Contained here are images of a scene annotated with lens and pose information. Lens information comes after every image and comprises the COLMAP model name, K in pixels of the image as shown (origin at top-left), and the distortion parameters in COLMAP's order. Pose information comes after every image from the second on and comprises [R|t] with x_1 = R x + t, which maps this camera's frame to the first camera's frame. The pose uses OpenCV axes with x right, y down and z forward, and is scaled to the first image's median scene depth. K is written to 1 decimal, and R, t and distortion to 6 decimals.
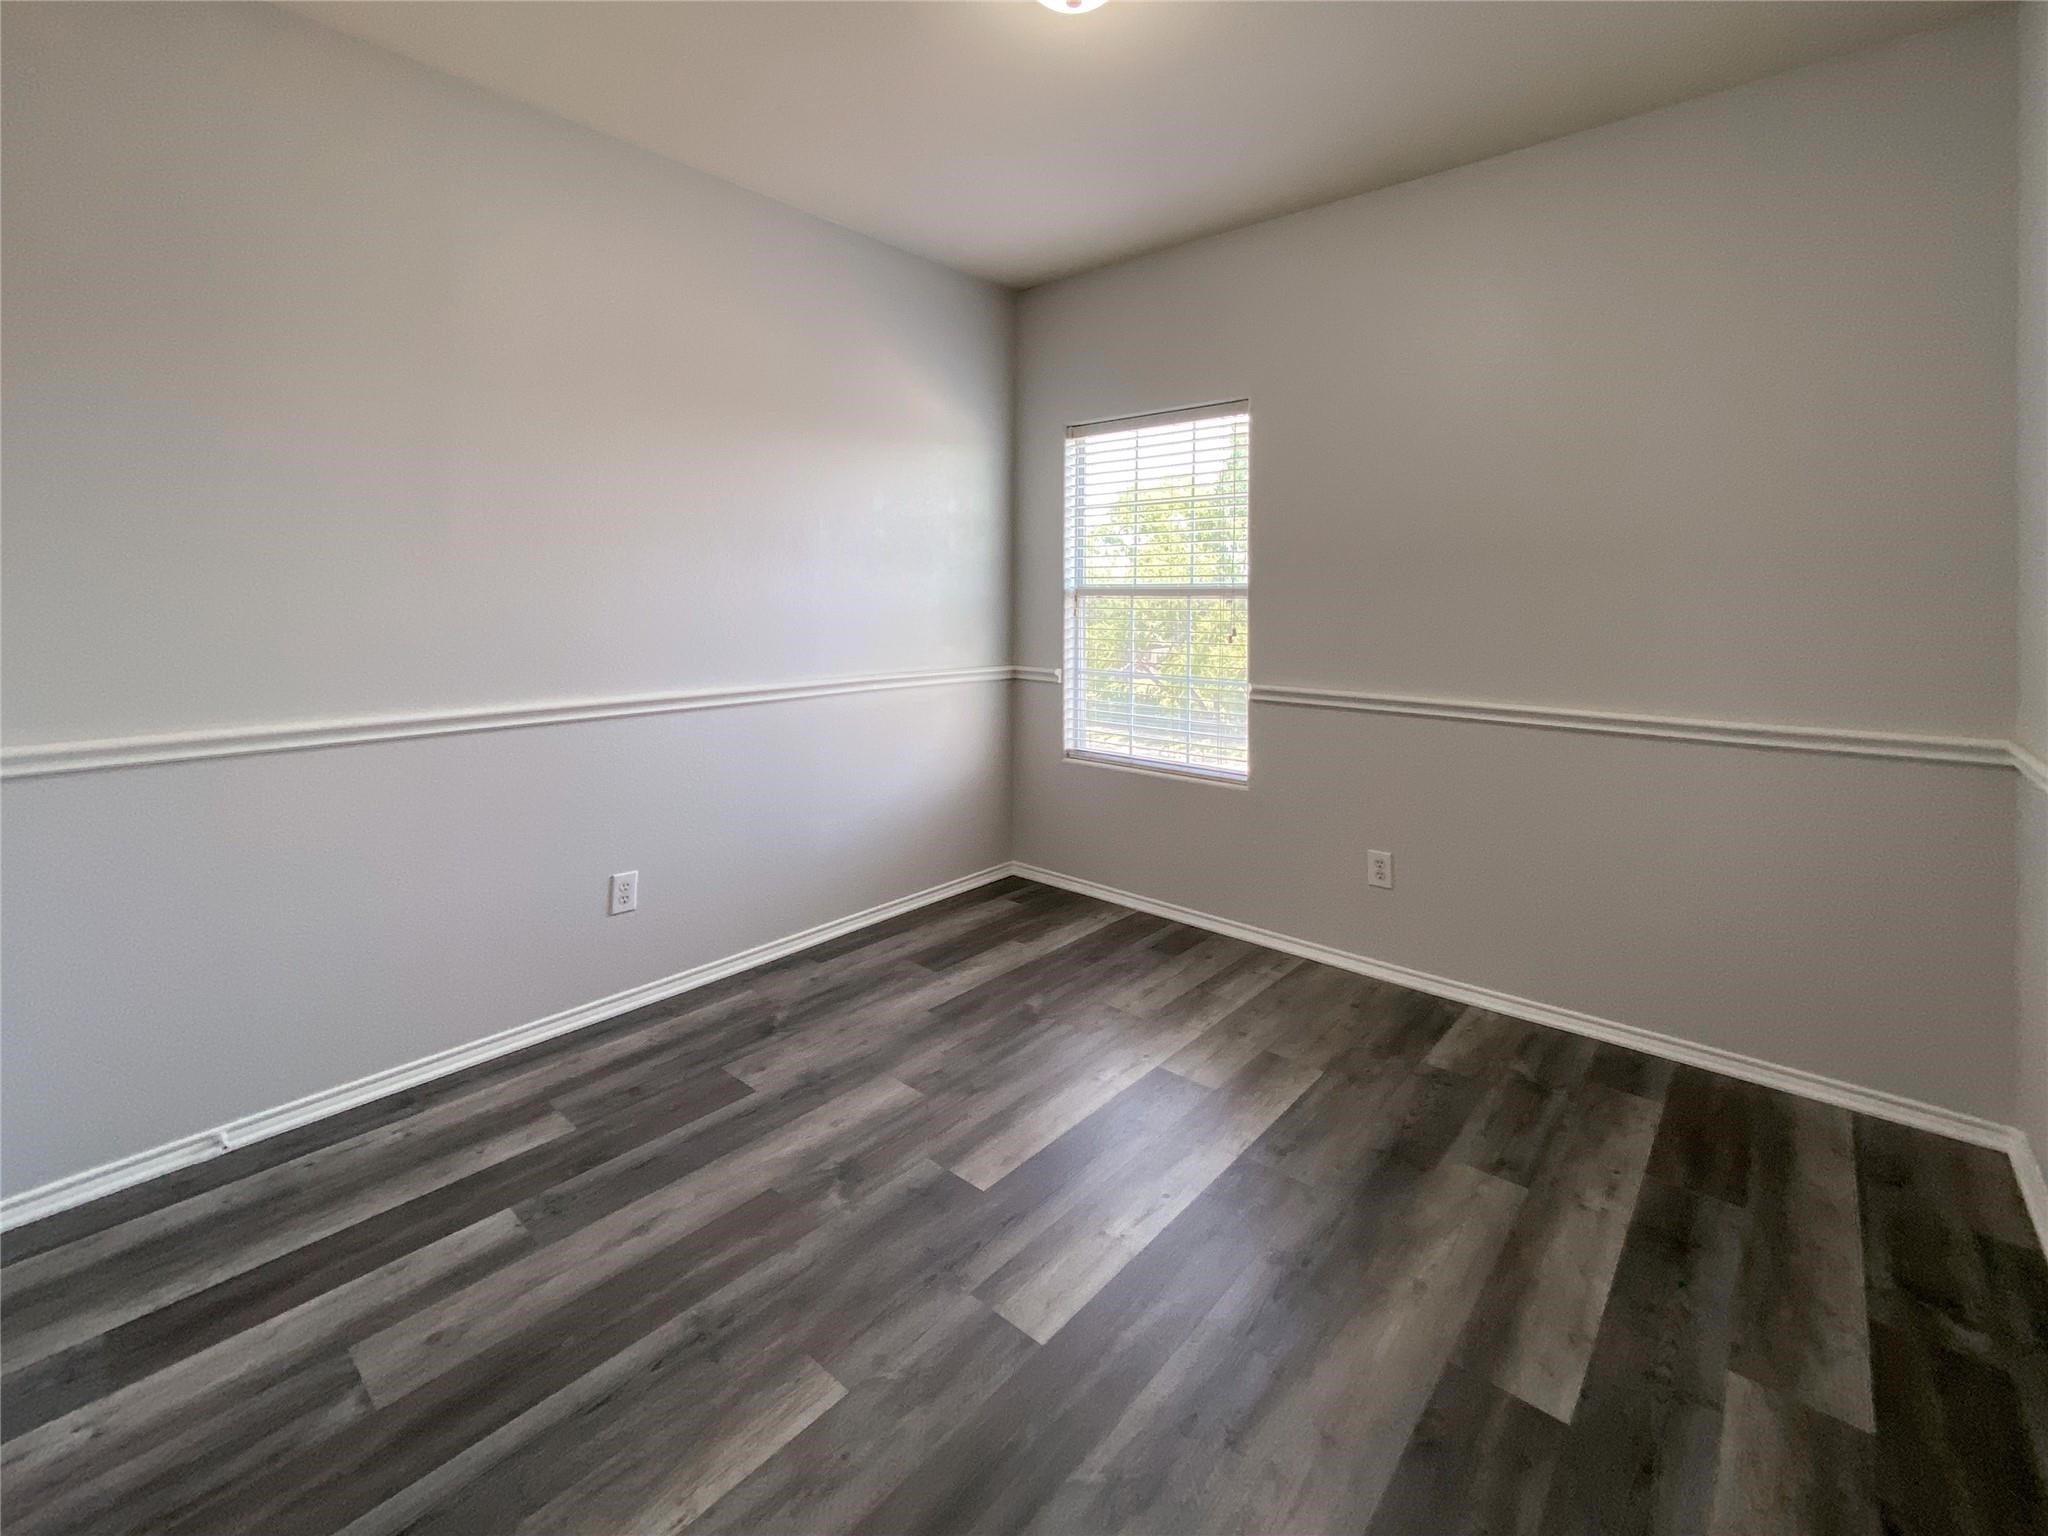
lens RADIAL K [[890.1, 0, 1019.3], [0, 890.1, 756.5], [0, 0, 1]] dist [-0.000835, 0.000070]
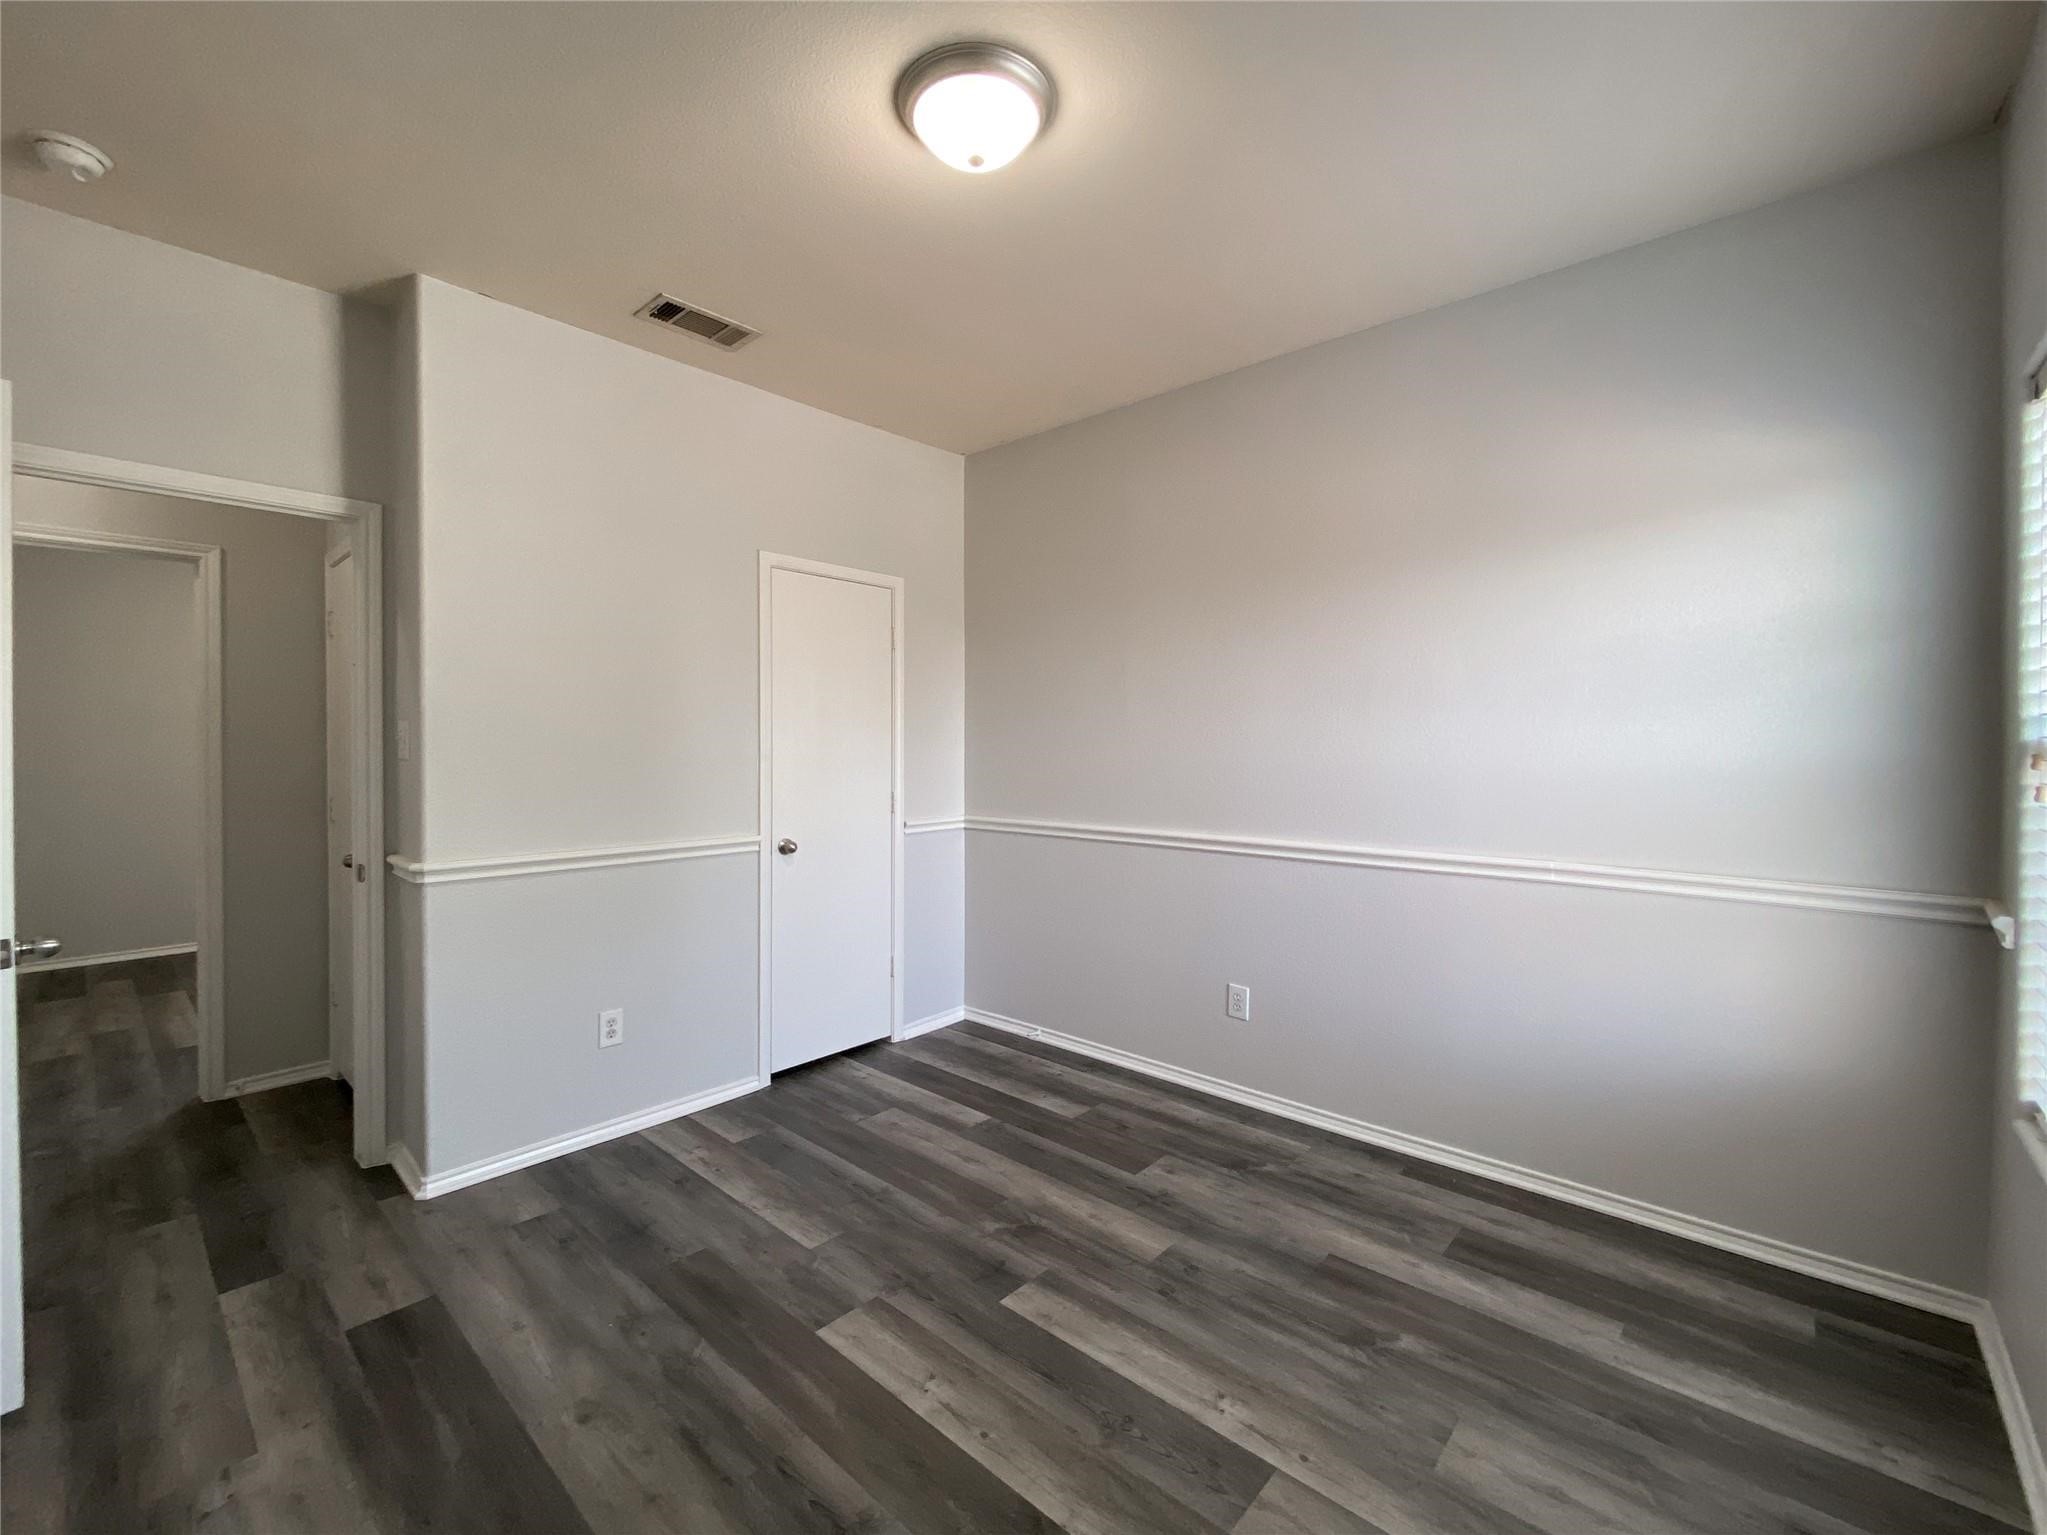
lens RADIAL K [[889.6, 0, 1016.1], [0, 889.6, 759.4], [0, 0, 1]] dist [-0.000835, 0.000070]
pose [[-0.021755, 0.022797, -0.999503, 0.987399], [-0.182950, 0.982768, 0.026398, -0.182296], [0.982881, 0.183433, -0.017210, 0.890522]]
